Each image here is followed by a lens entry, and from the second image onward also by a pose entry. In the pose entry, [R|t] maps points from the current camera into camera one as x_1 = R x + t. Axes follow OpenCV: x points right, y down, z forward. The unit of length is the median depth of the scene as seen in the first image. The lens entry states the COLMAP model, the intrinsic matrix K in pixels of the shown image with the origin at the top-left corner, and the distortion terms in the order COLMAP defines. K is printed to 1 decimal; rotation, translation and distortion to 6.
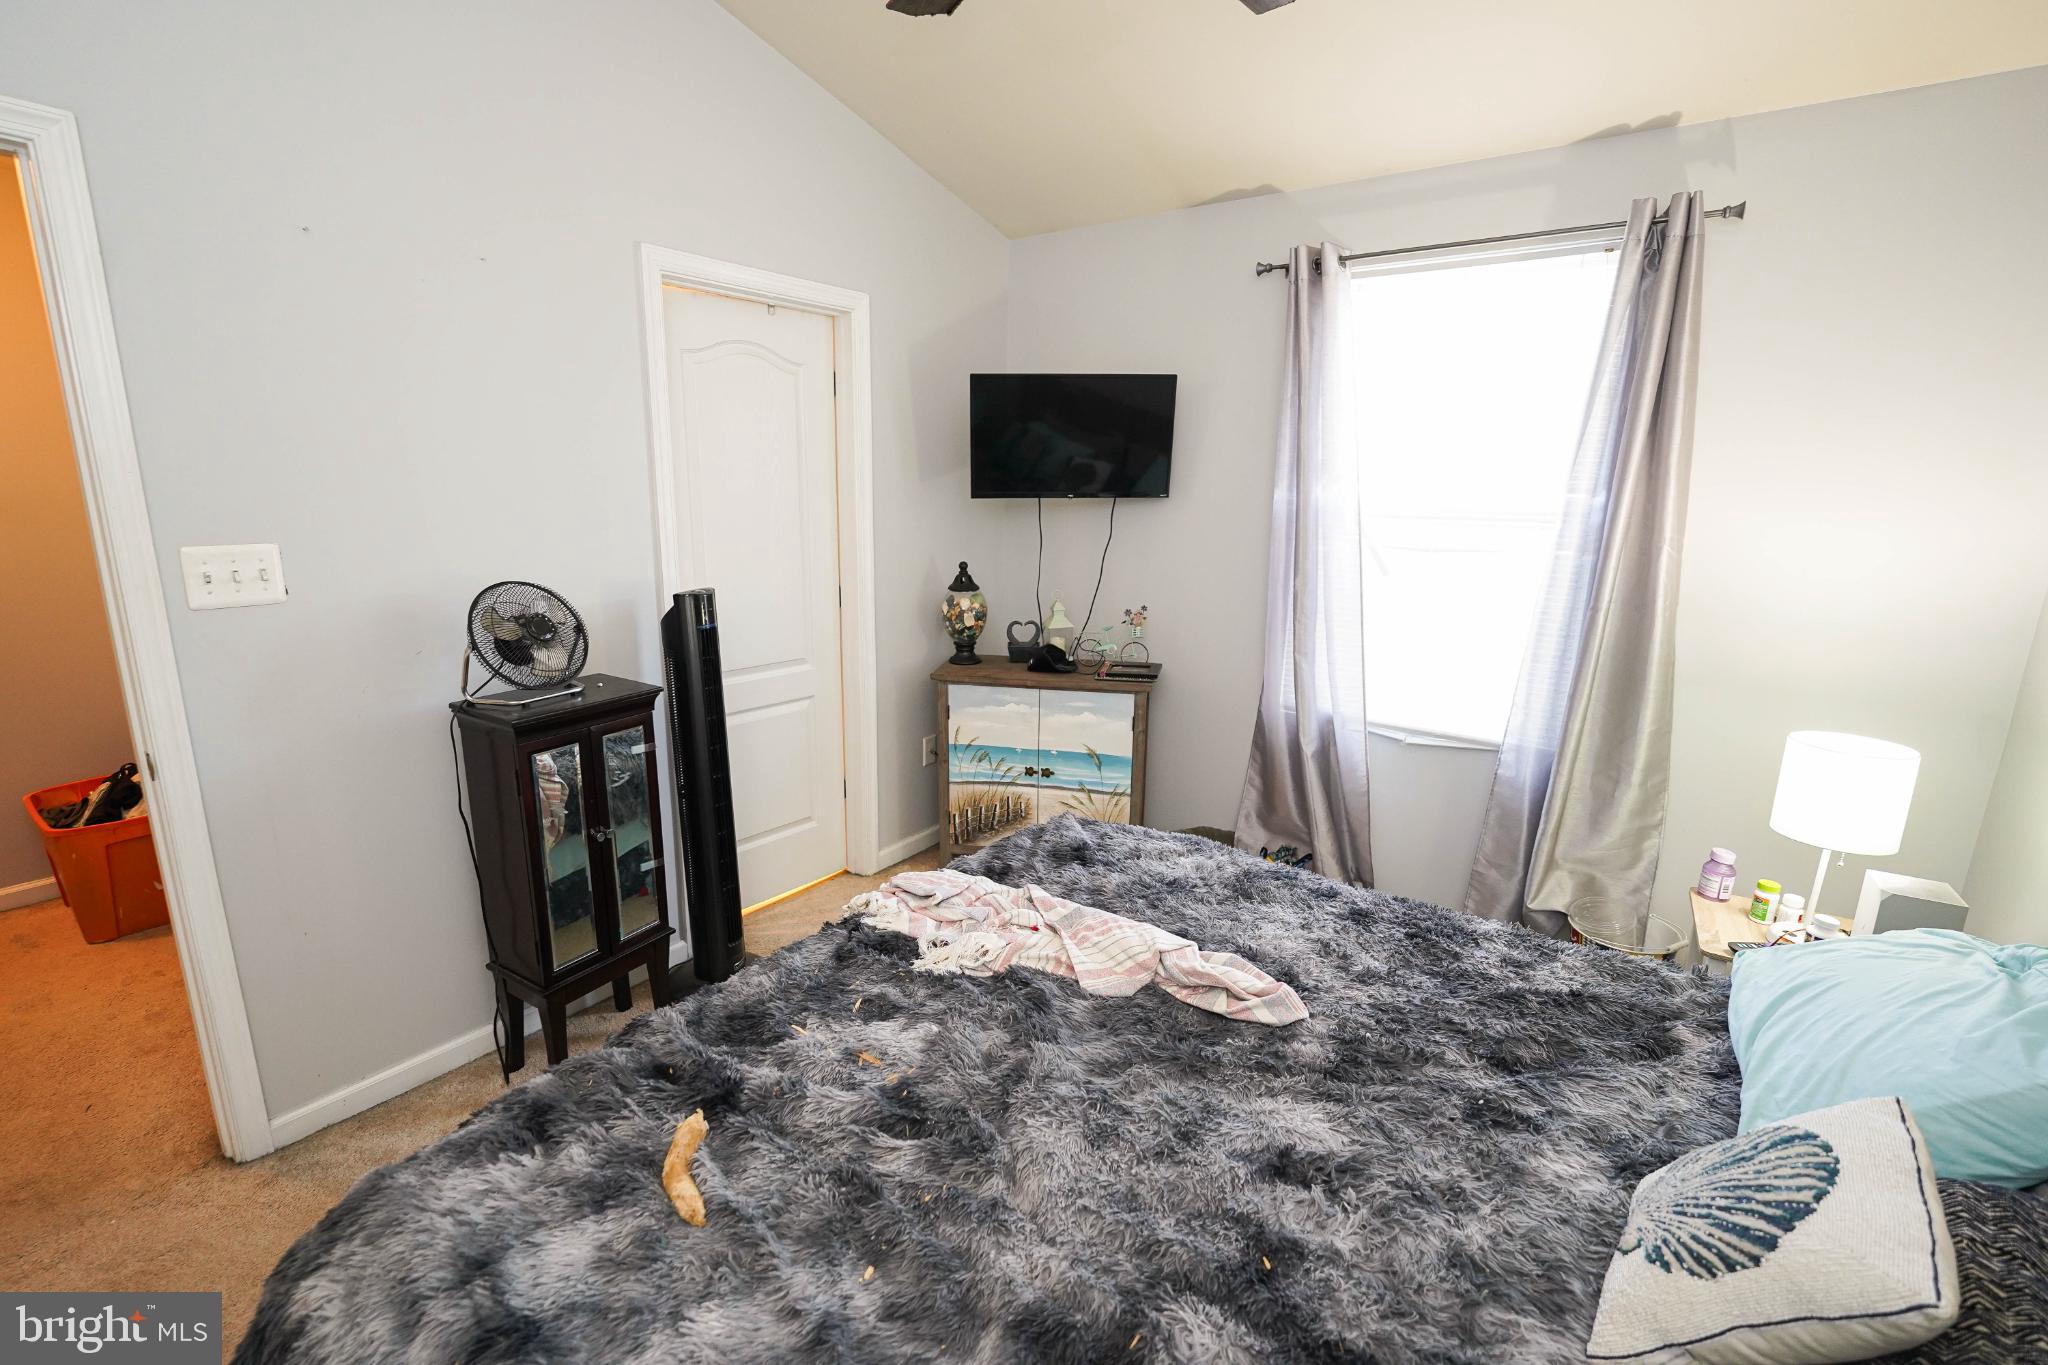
lens RADIAL K [[892.4, 0, 994.5], [0, 892.4, 678.8], [0, 0, 1]] dist [-0.009384, 0.000359]
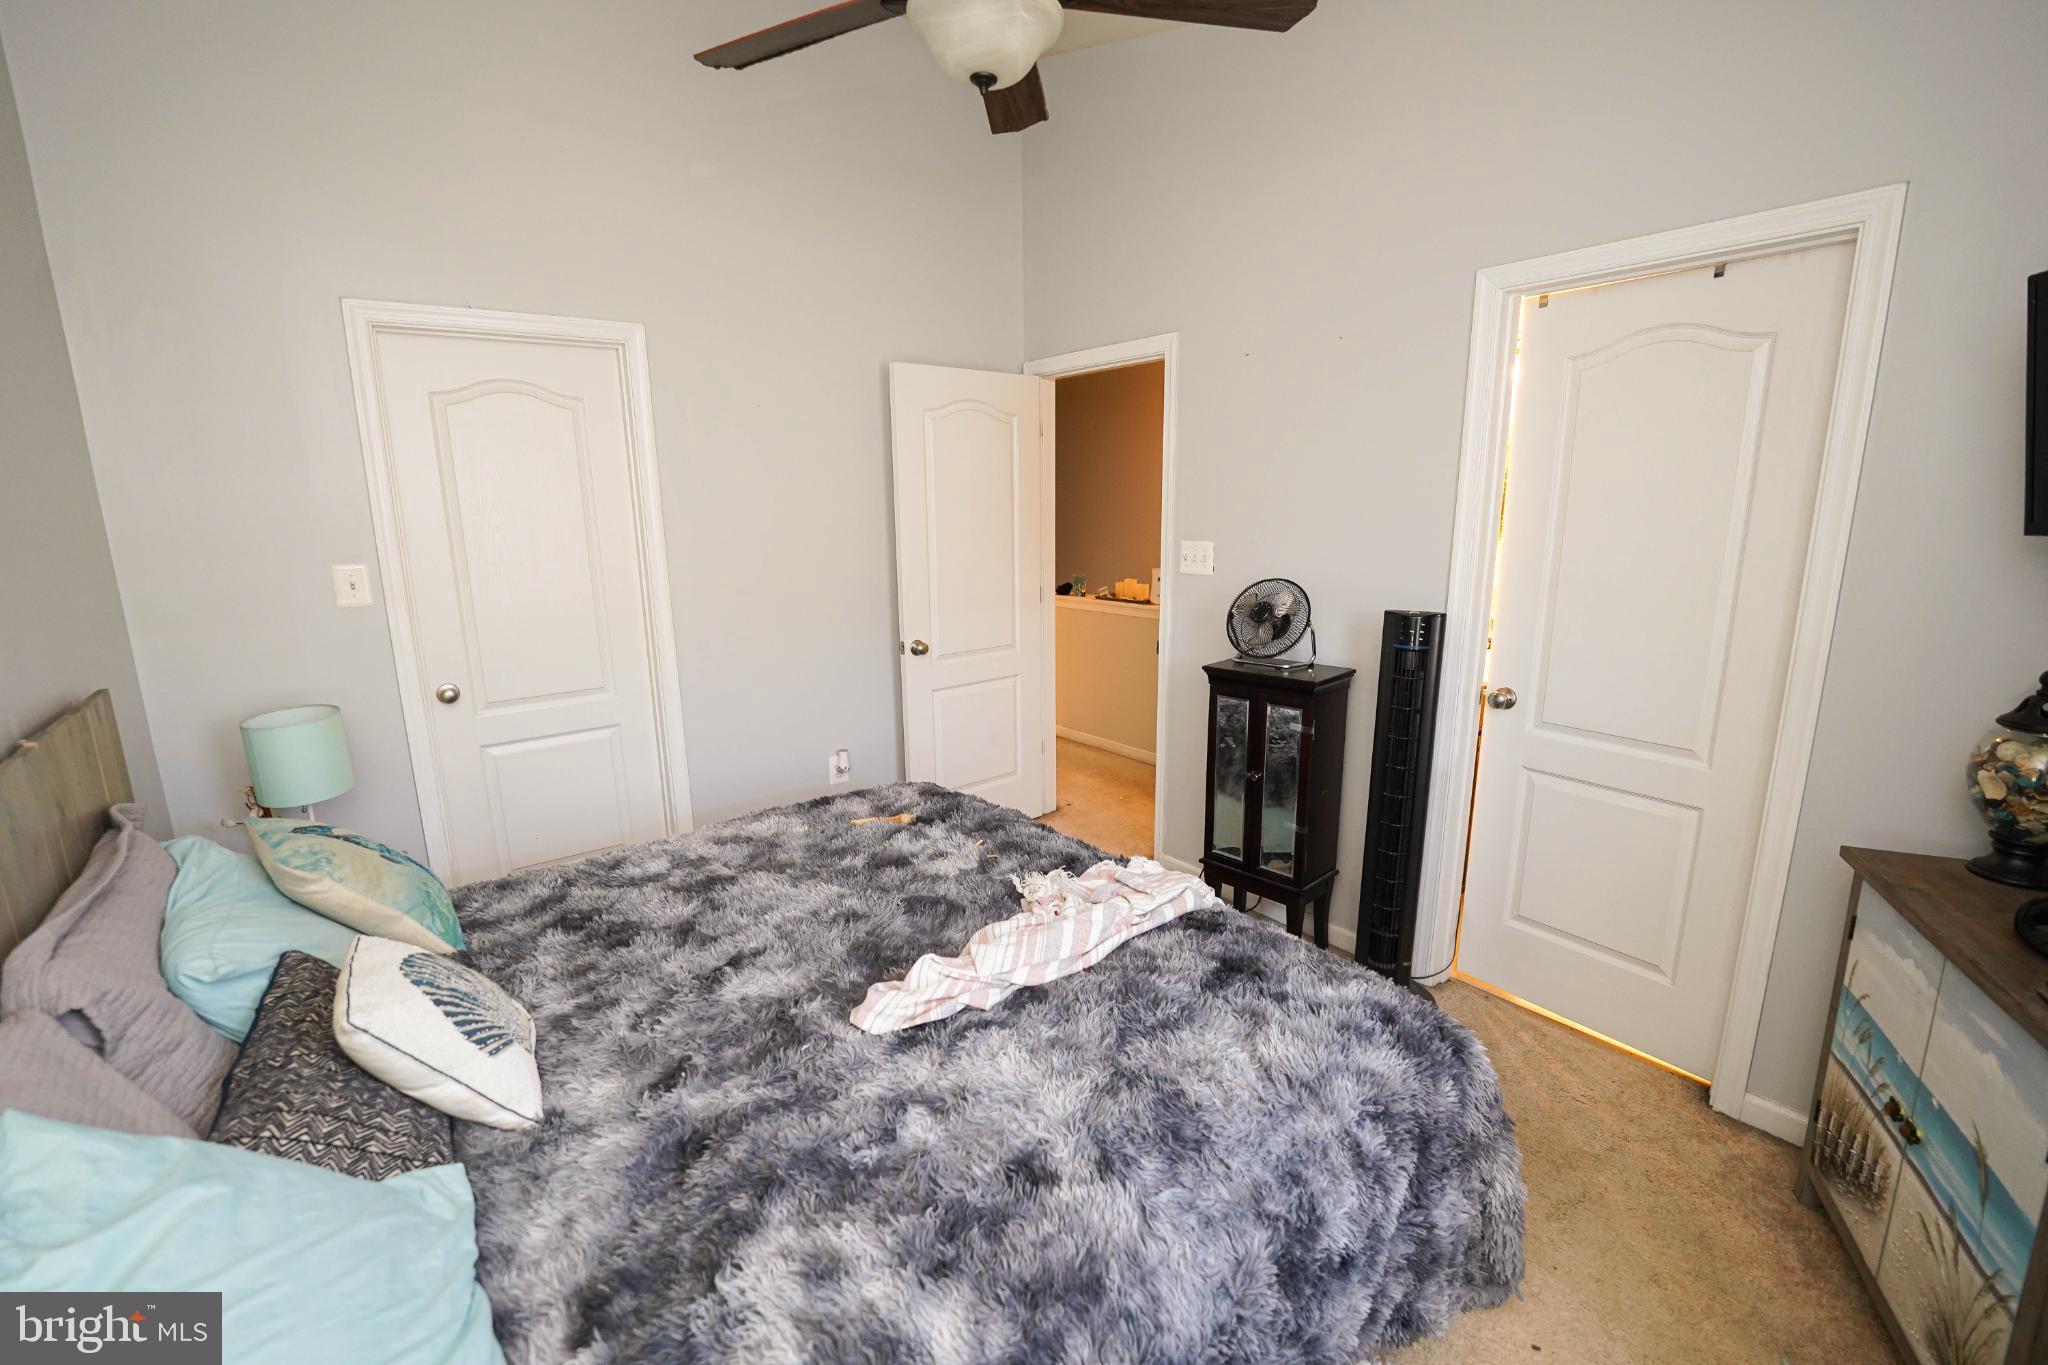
lens RADIAL K [[860.4, 0, 1014.9], [0, 860.4, 682.3], [0, 0, 1]] dist [-0.017253, -0.000616]
pose [[-0.258539, 0.184291, -0.948259, 1.029732], [-0.205792, 0.948592, 0.240464, -0.234021], [0.943826, 0.257314, -0.207322, 1.133446]]
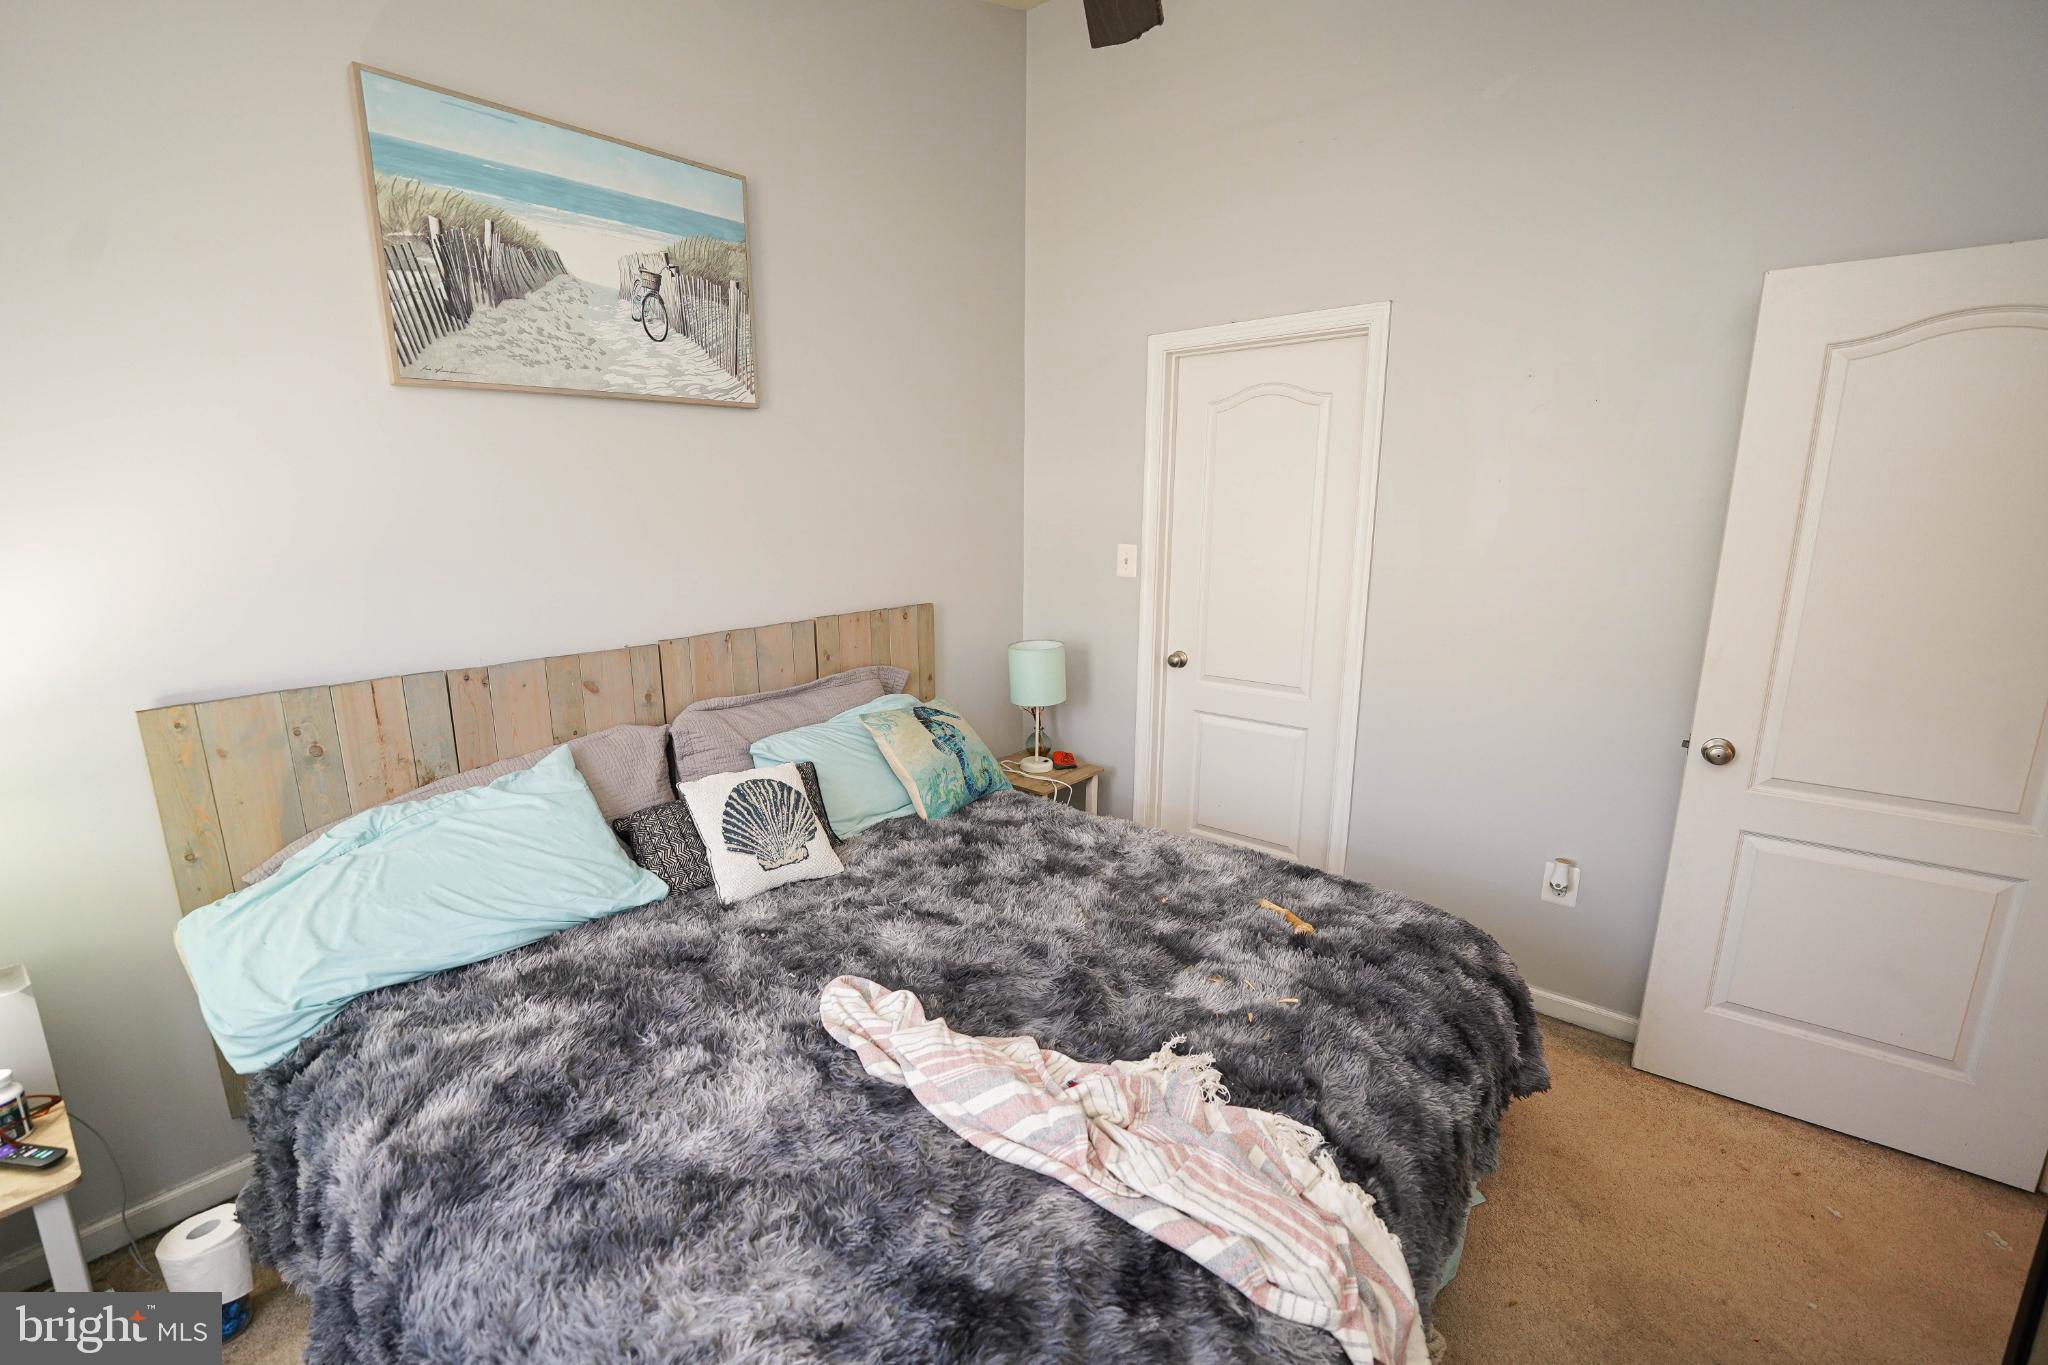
lens RADIAL K [[860.4, 0, 1007.7], [0, 860.4, 679.0], [0, 0, 1]] dist [-0.017253, -0.000616]
pose [[-0.998166, -0.029014, 0.053137, 0.075311], [-0.004582, 0.911374, 0.411554, -0.354621], [-0.060368, 0.410556, -0.909835, 1.583289]]
